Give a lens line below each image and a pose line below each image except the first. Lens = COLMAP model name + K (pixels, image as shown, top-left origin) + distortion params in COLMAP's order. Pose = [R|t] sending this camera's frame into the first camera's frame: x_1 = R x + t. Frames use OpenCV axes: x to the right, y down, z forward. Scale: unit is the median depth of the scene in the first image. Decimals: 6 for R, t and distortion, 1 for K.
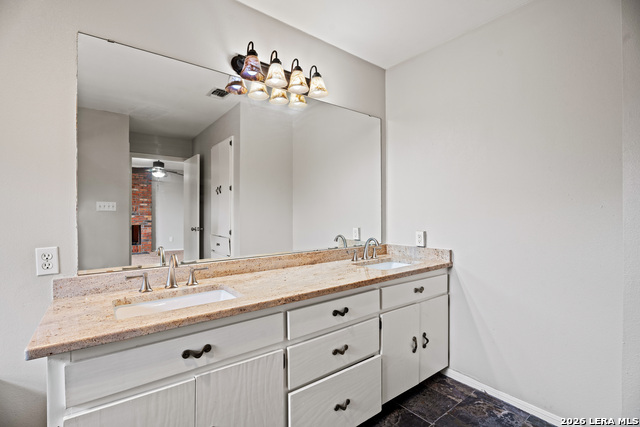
lens RADIAL K [[293.8, 0, 320.0], [0, 293.8, 213.5], [0, 0, 1]] dist [-0.001471, -0.000510]
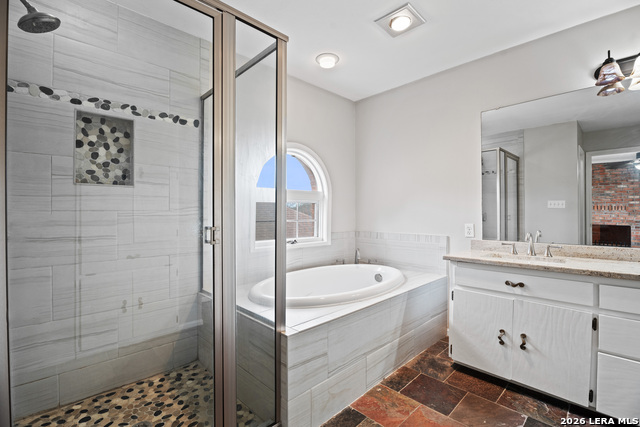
lens RADIAL K [[293.8, 0, 320.0], [0, 293.8, 213.5], [0, 0, 1]] dist [-0.001471, -0.000510]
pose [[0.144064, 0.002755, -0.989565, 0.924950], [-0.005544, 0.999983, 0.001977, 0.046270], [0.989553, 0.005201, 0.144077, -0.316552]]
